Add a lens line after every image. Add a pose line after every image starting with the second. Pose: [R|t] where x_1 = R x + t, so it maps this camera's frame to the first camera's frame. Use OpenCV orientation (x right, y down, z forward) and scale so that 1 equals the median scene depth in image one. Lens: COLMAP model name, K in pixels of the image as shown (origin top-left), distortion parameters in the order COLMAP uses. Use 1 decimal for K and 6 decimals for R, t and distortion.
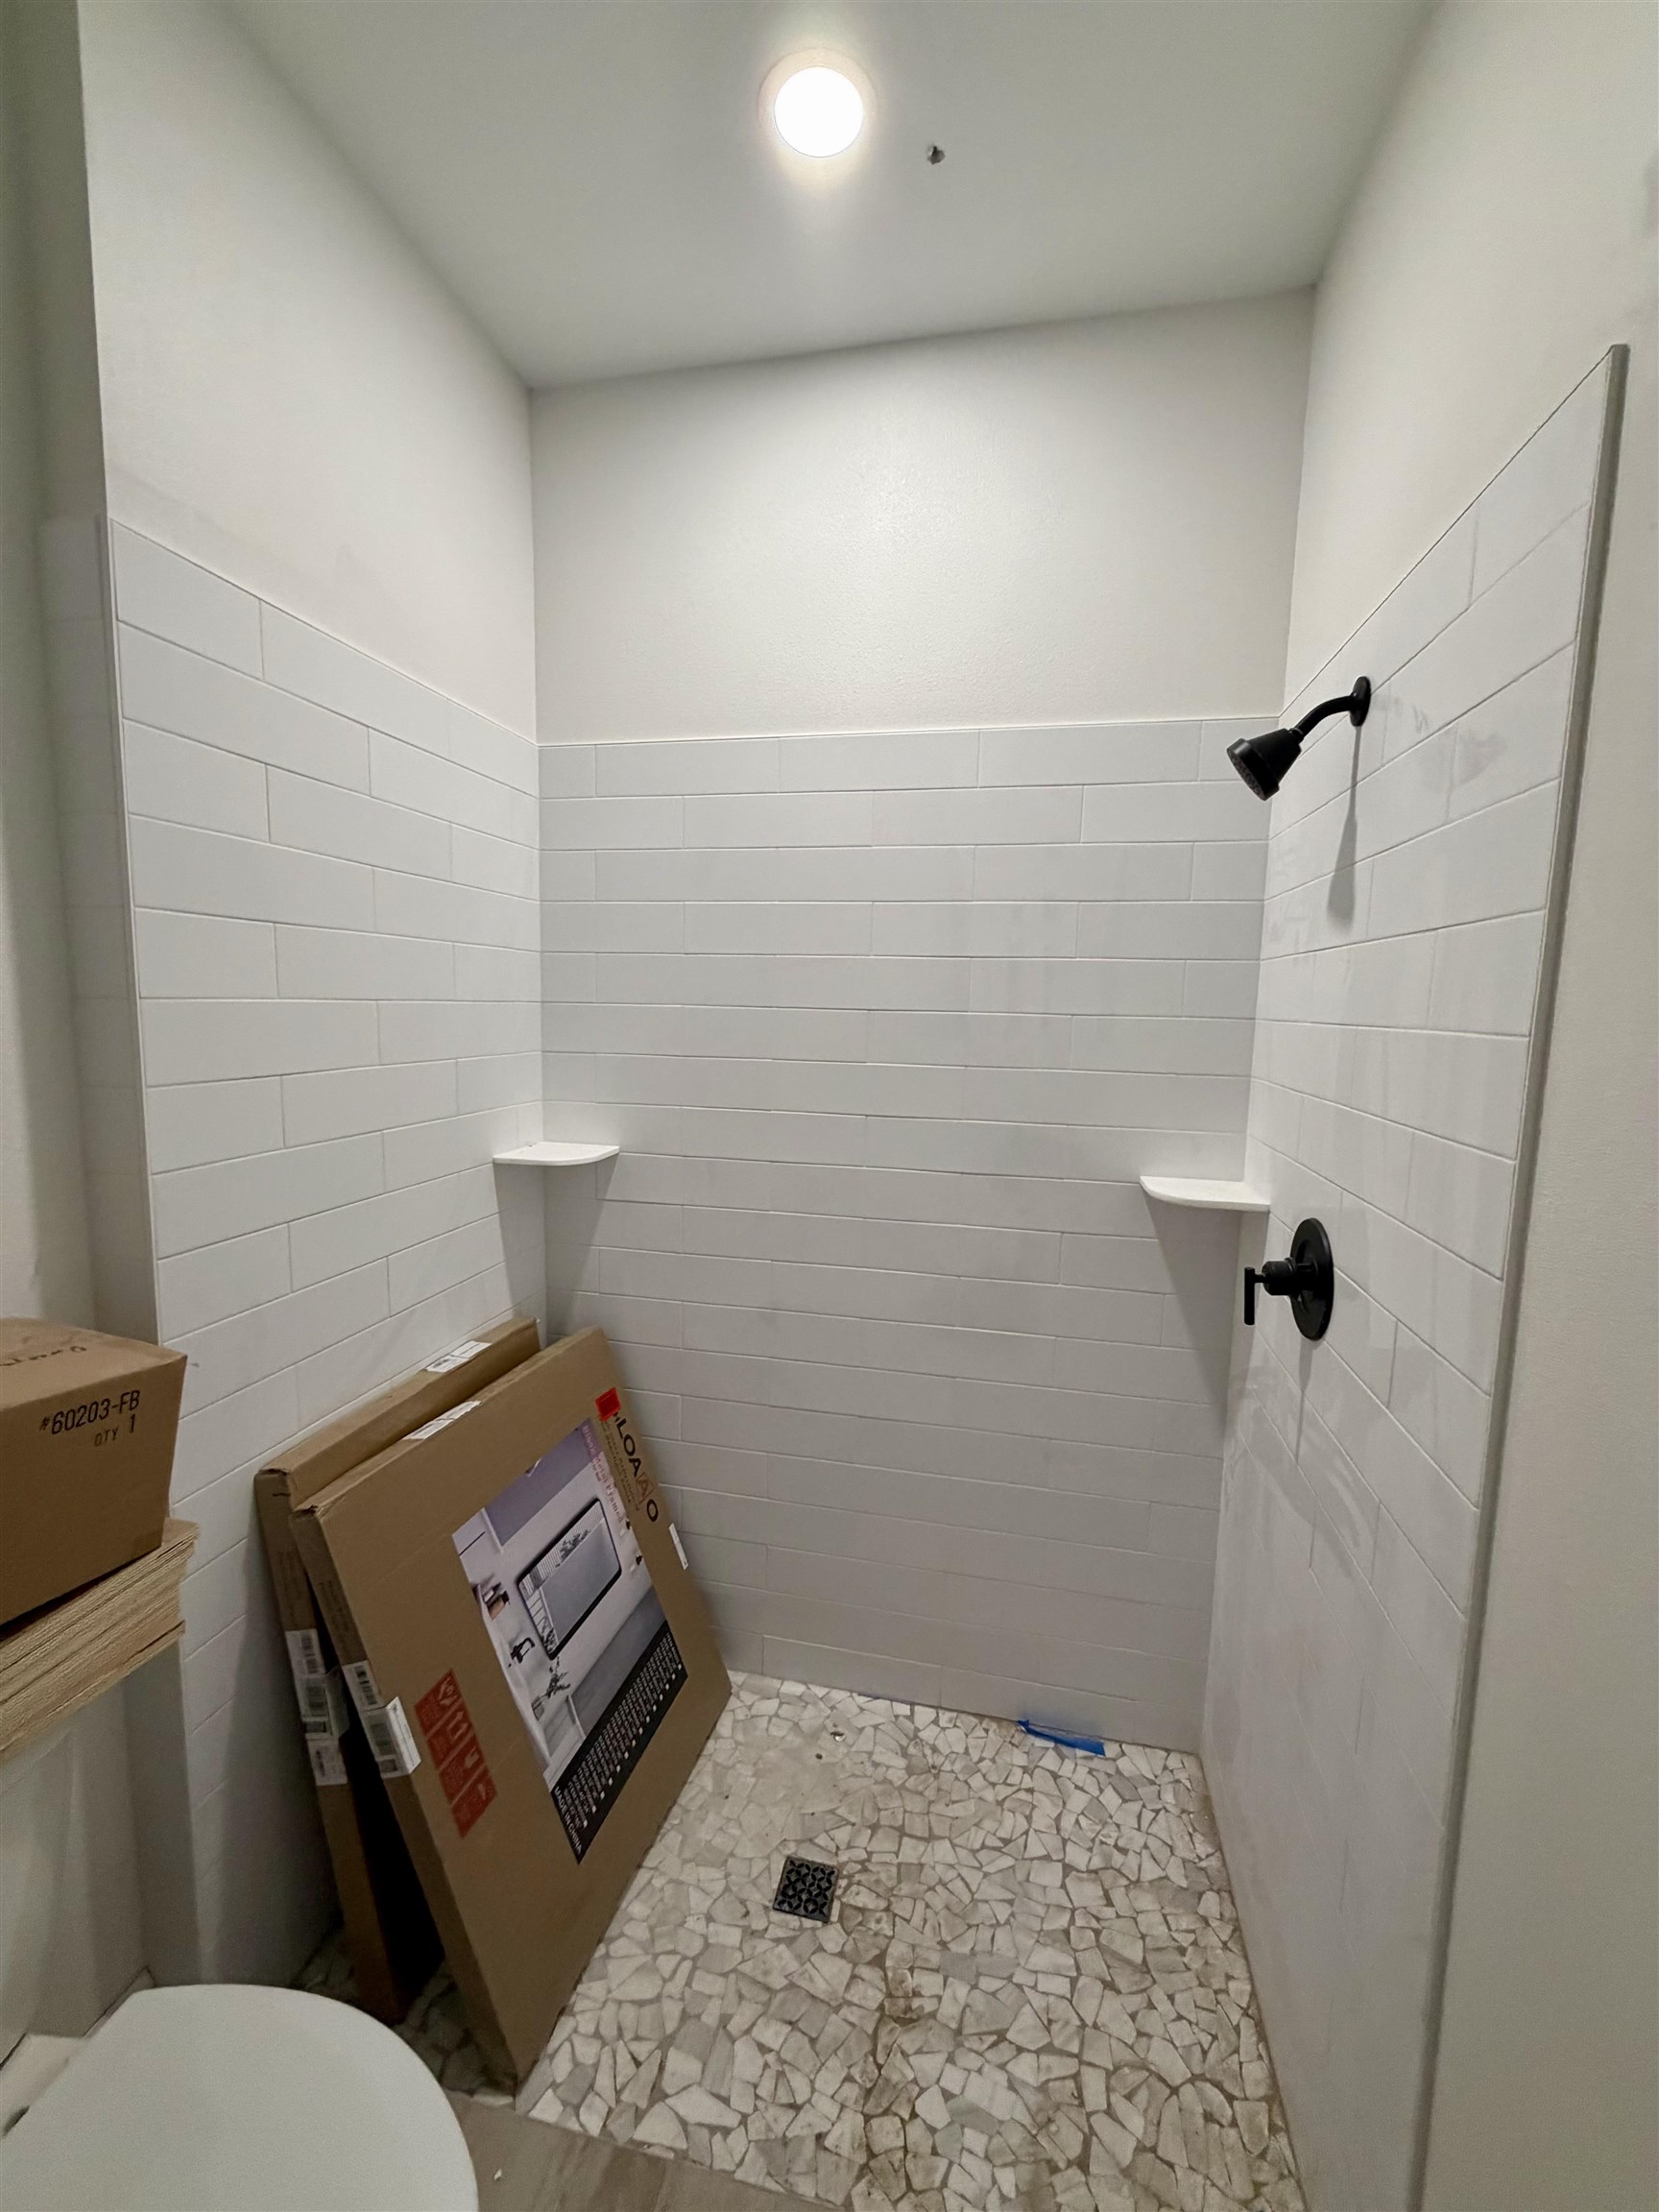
lens RADIAL K [[884.6, 0, 828.4], [0, 884.6, 1101.4], [0, 0, 1]] dist [-0.002771, 0.001165]
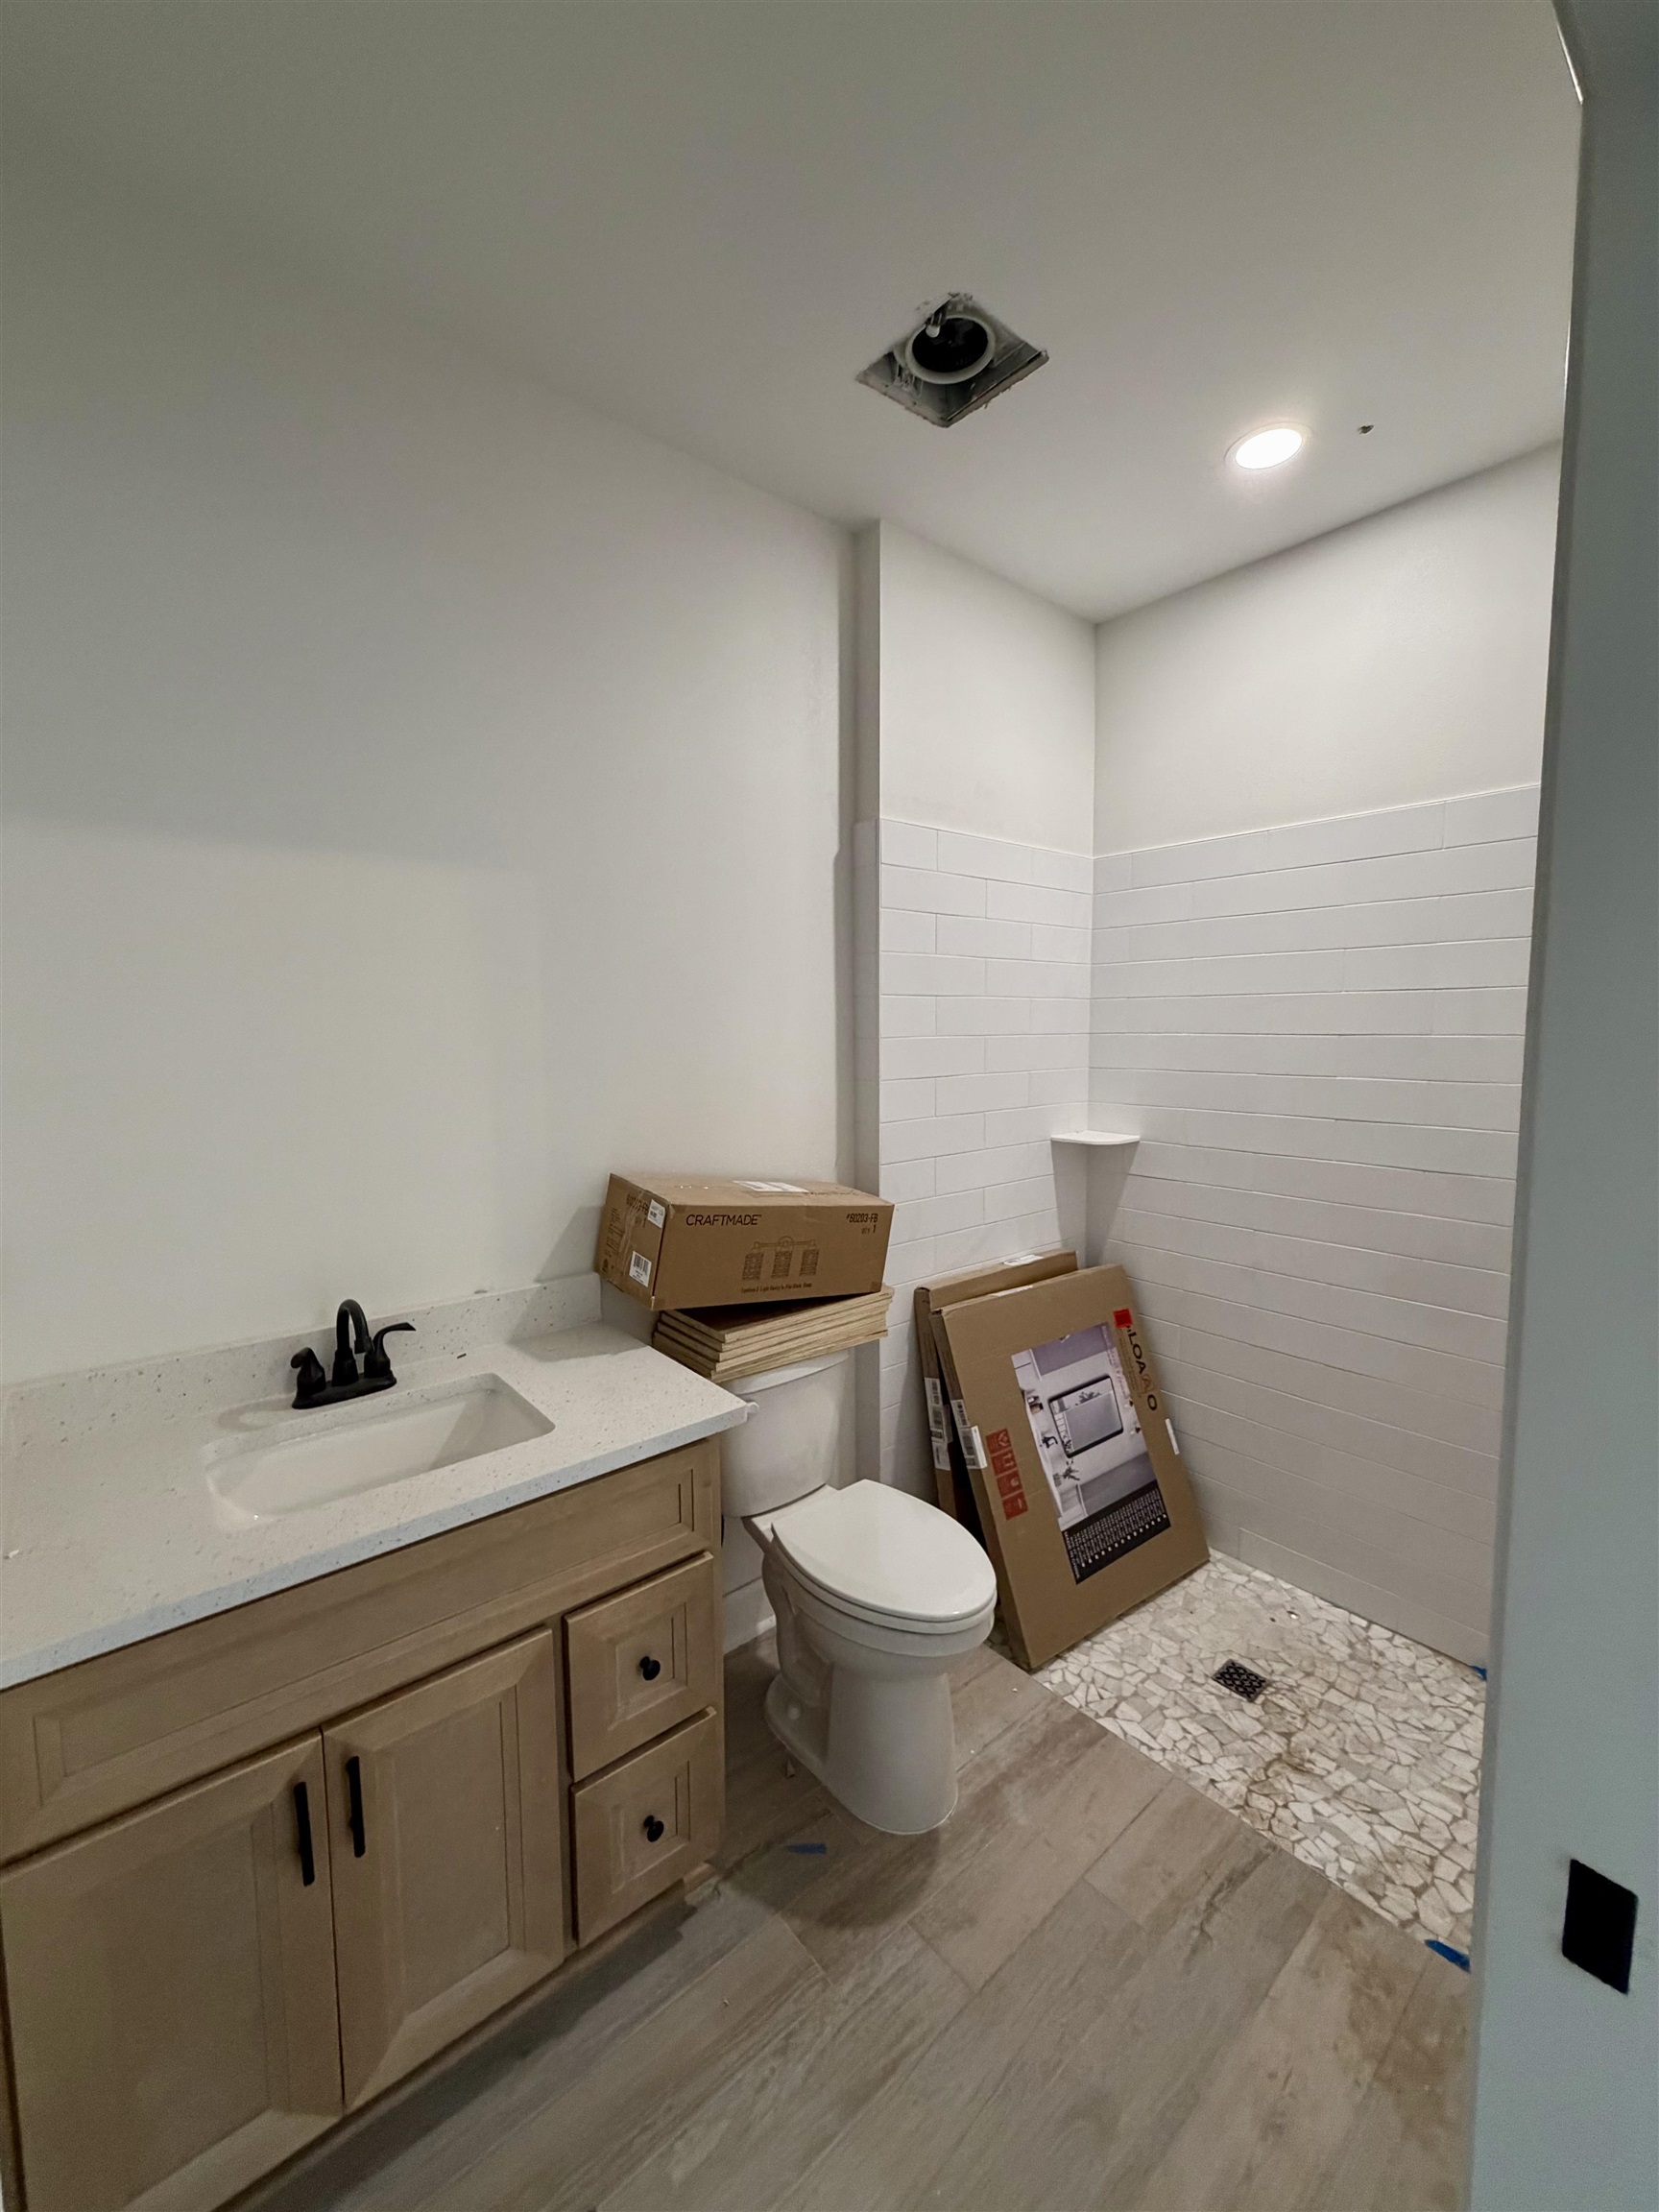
lens RADIAL K [[884.6, 0, 831.3], [0, 884.6, 1105.7], [0, 0, 1]] dist [-0.002771, 0.001165]
pose [[0.791654, 0.029583, -0.610253, 0.291990], [-0.044912, 0.998943, -0.009837, 0.049660], [0.609317, 0.035195, 0.792146, -0.515142]]
